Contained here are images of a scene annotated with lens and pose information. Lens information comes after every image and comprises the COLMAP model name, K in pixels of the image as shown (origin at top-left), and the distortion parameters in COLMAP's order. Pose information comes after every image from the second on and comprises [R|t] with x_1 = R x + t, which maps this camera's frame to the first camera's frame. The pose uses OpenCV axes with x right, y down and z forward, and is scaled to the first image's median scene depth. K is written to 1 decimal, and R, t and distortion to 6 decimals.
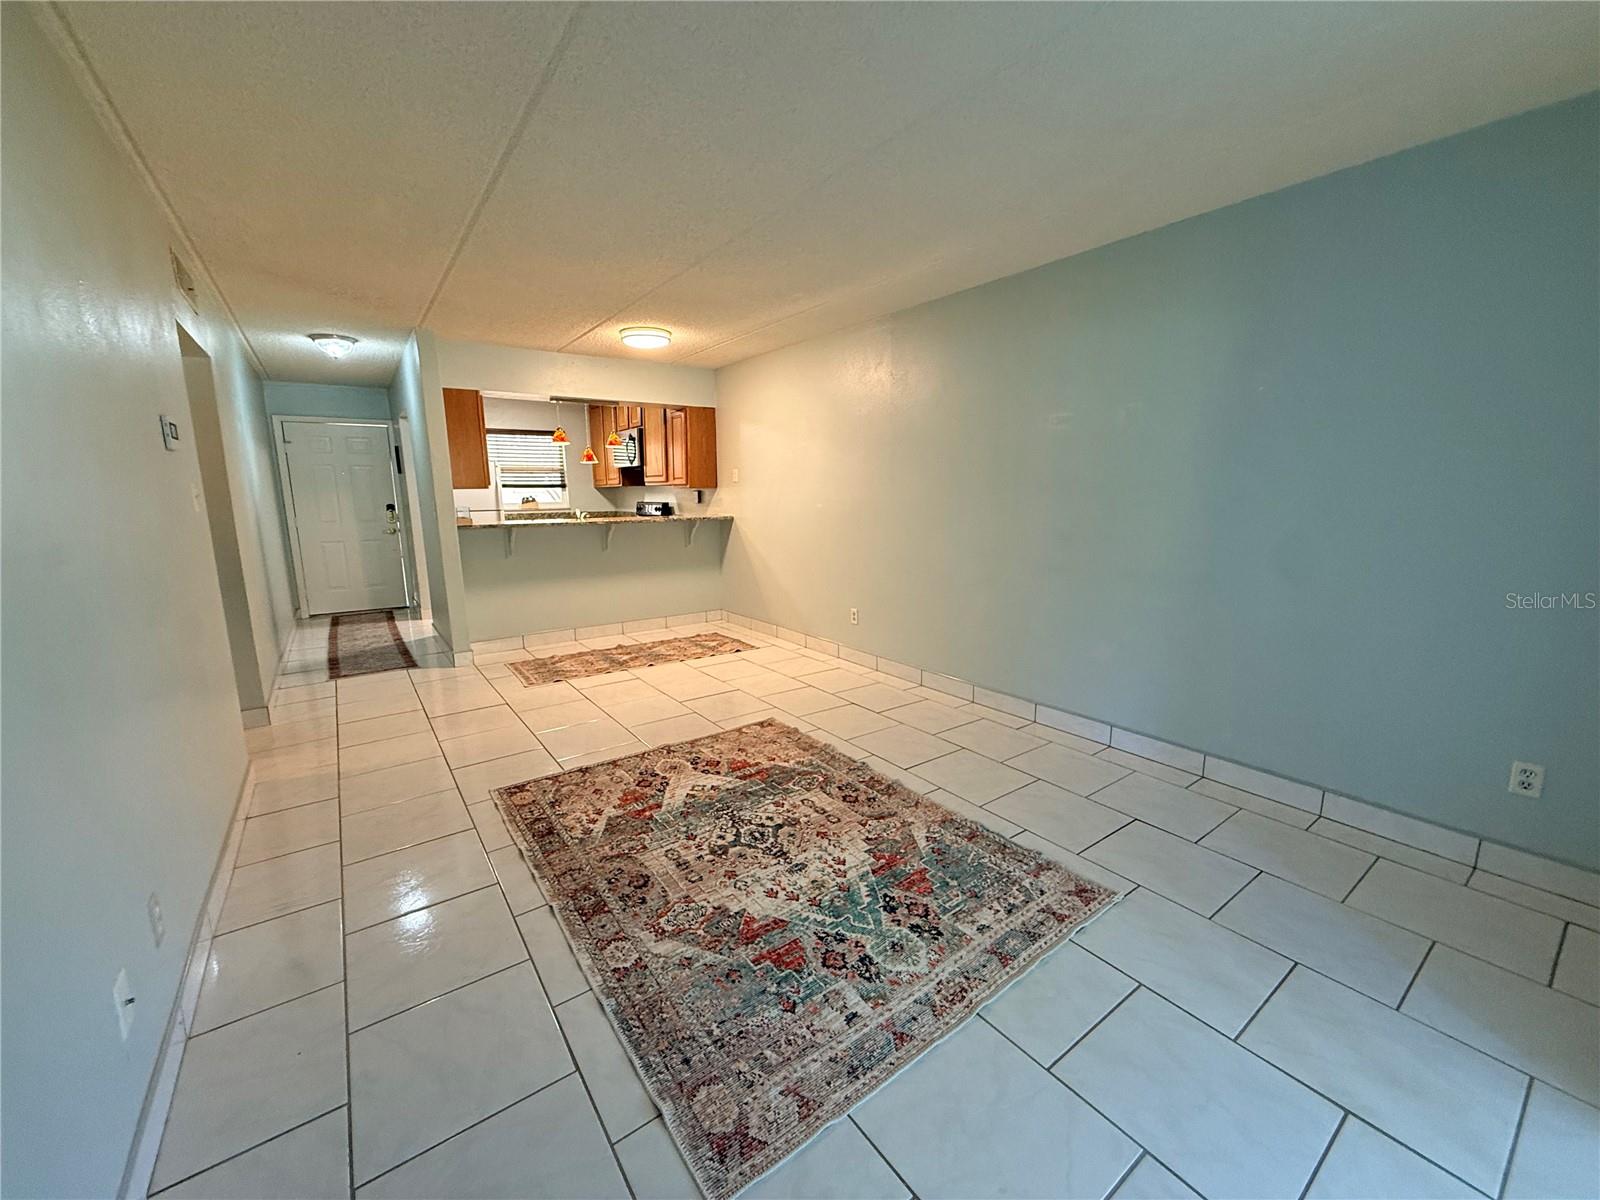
lens RADIAL K [[646.6, 0, 800.0], [0, 646.6, 600.0], [0, 0, 1]] dist [-0.001812, -0.000051]
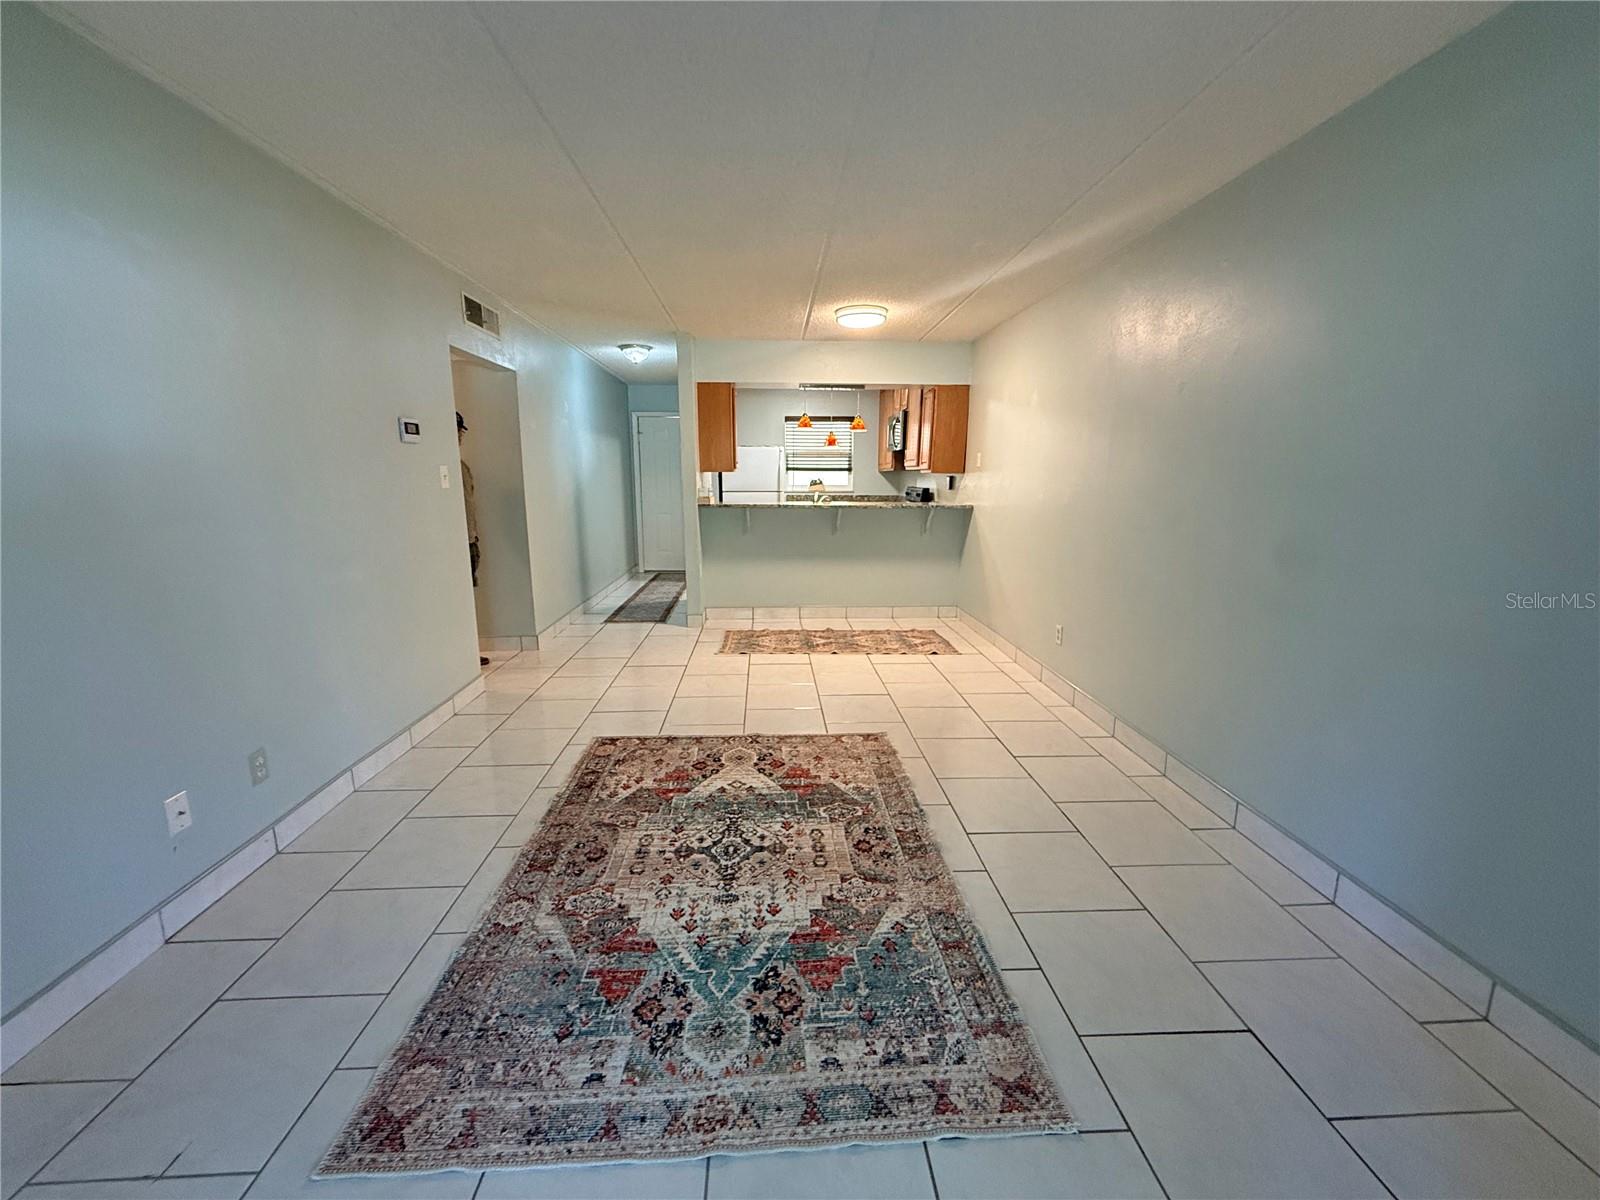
lens RADIAL K [[646.6, 0, 800.0], [0, 646.6, 600.0], [0, 0, 1]] dist [-0.001812, -0.000051]
pose [[0.830741, 0.118205, -0.543964, 0.413987], [-0.104714, 0.992933, 0.055850, -0.047769], [0.546721, 0.010564, 0.837248, 0.235176]]
